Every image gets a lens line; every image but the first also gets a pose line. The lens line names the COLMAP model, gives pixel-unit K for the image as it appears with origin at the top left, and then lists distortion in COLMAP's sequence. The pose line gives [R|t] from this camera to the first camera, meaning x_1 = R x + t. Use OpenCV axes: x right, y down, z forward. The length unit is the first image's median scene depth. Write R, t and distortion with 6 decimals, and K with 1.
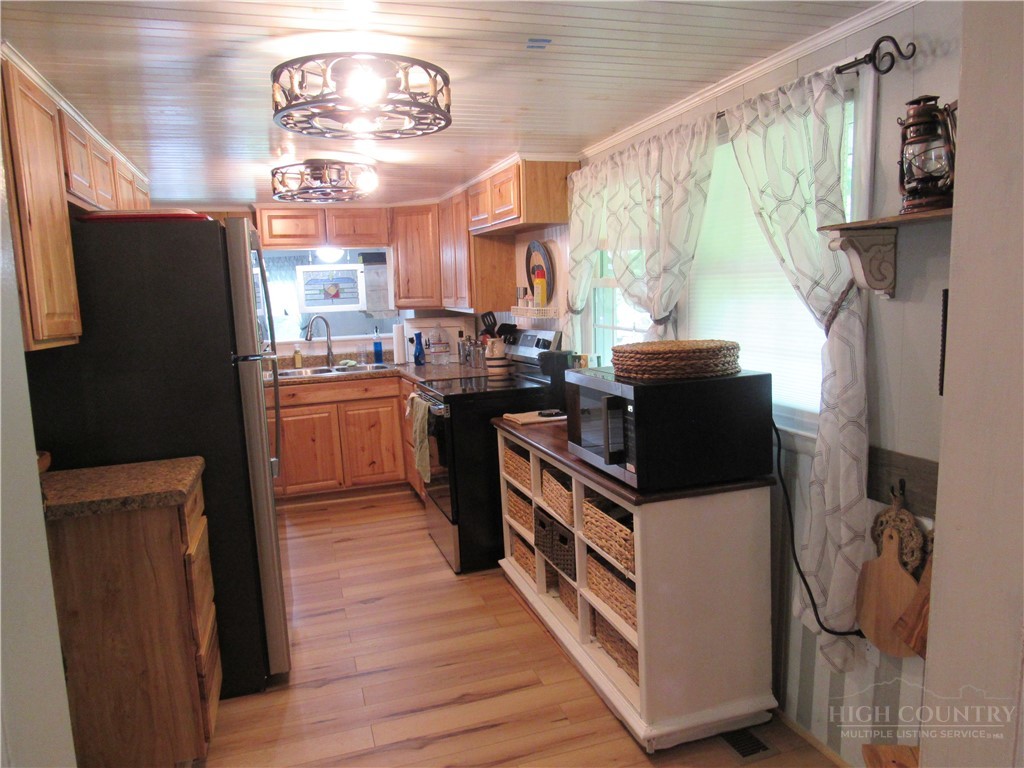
lens RADIAL K [[724.7, 0, 510.5], [0, 724.7, 381.5], [0, 0, 1]] dist [-0.031467, 0.004110]
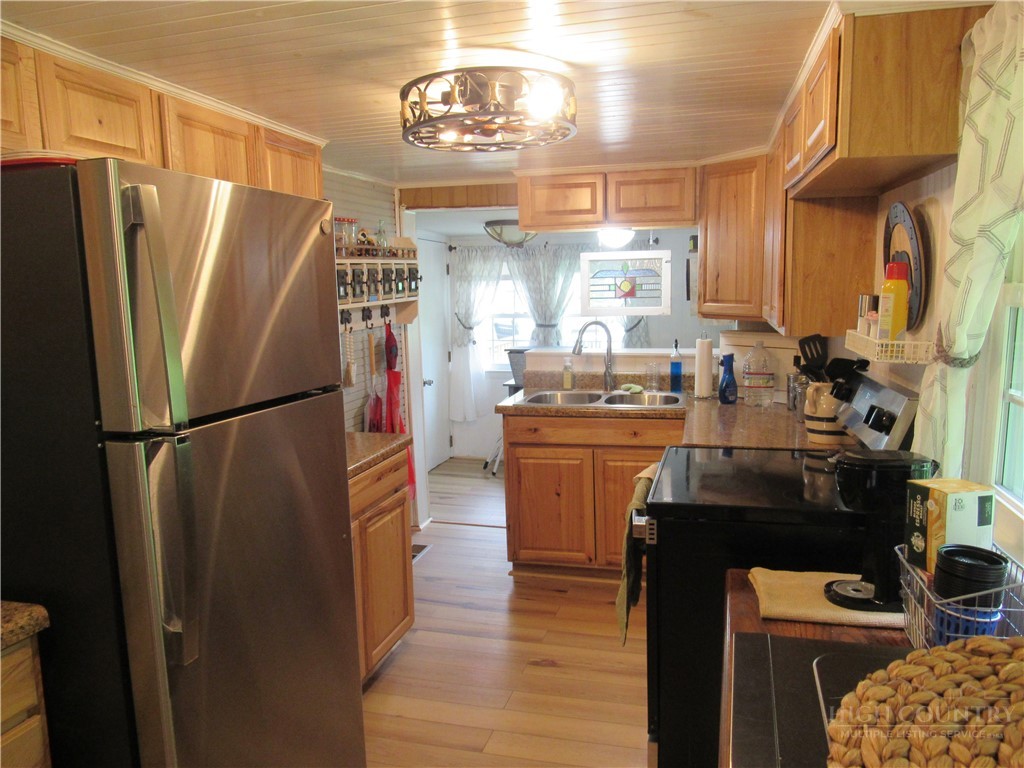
lens RADIAL K [[724.7, 0, 510.5], [0, 724.7, 381.5], [0, 0, 1]] dist [-0.031467, 0.004110]
pose [[0.832730, 0.091747, -0.546025, 0.075172], [-0.081618, 0.995743, 0.042839, -0.059216], [0.547630, 0.008892, 0.836673, 0.367651]]
